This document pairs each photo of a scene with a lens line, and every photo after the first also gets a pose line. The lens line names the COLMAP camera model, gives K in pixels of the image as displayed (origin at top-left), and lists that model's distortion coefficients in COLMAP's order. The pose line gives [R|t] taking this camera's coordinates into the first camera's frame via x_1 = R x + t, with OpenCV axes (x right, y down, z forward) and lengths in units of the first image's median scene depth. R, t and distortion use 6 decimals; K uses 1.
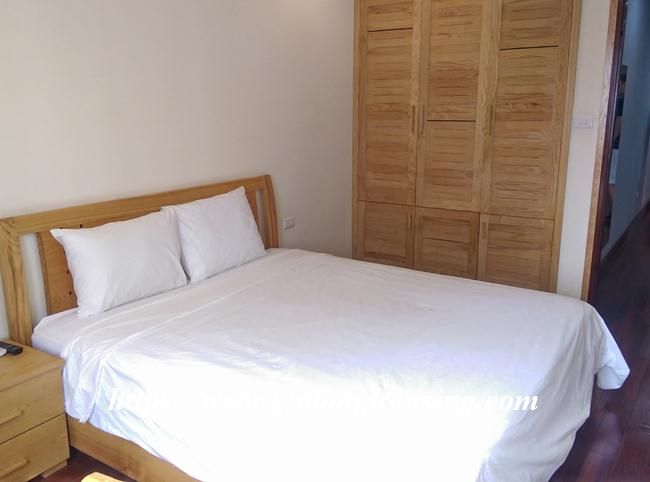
lens RADIAL K [[600.2, 0, 324.7], [0, 600.2, 243.5], [0, 0, 1]] dist [0.031624, 0.000000]
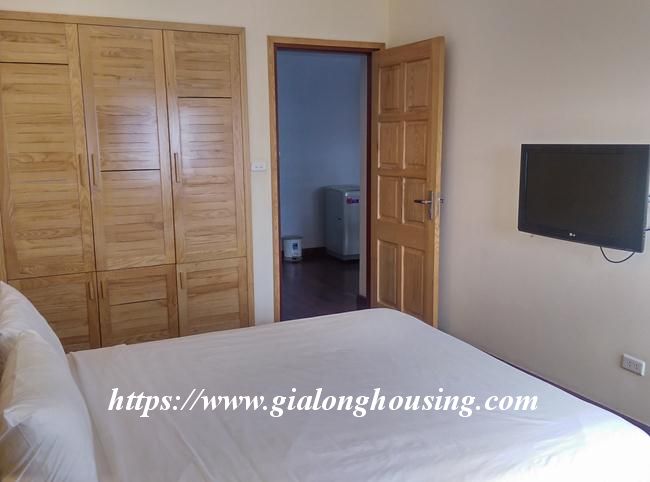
lens RADIAL K [[600.2, 0, 325.0], [0, 600.2, 238.2], [0, 0, 1]] dist [0.031624, 0.000000]
pose [[0.524672, -0.141082, 0.839533, -0.403823], [0.211107, 0.976931, 0.032239, -0.070124], [-0.824714, 0.160316, 0.542351, 0.278755]]
